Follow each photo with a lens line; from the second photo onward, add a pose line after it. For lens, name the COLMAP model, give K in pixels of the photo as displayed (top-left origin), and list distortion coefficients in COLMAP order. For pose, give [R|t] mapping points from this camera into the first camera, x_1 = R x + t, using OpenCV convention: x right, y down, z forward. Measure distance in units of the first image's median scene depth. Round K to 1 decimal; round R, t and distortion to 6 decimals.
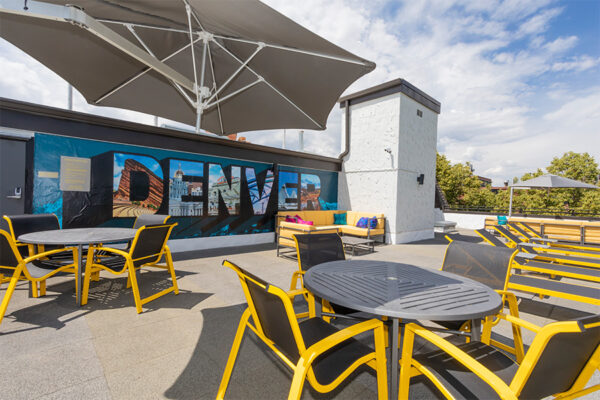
lens RADIAL K [[284.5, 0, 309.7], [0, 284.5, 198.9], [0, 0, 1]] dist [0.001887, 0.000469]
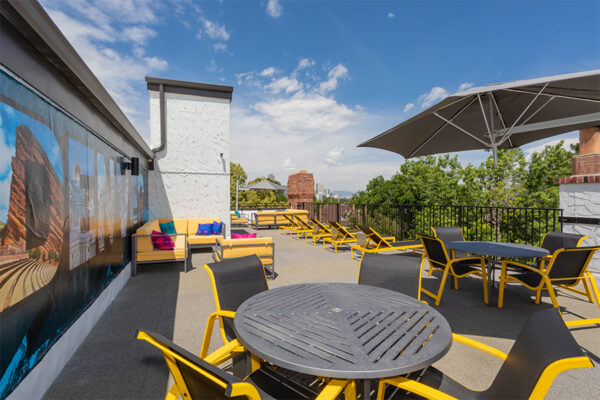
lens RADIAL K [[284.5, 0, 309.7], [0, 284.5, 198.9], [0, 0, 1]] dist [0.001887, 0.000469]
pose [[0.332461, -0.030314, 0.942630, -0.455317], [0.018691, 0.999499, 0.025551, -0.026205], [-0.942932, 0.009124, 0.332861, 0.294952]]
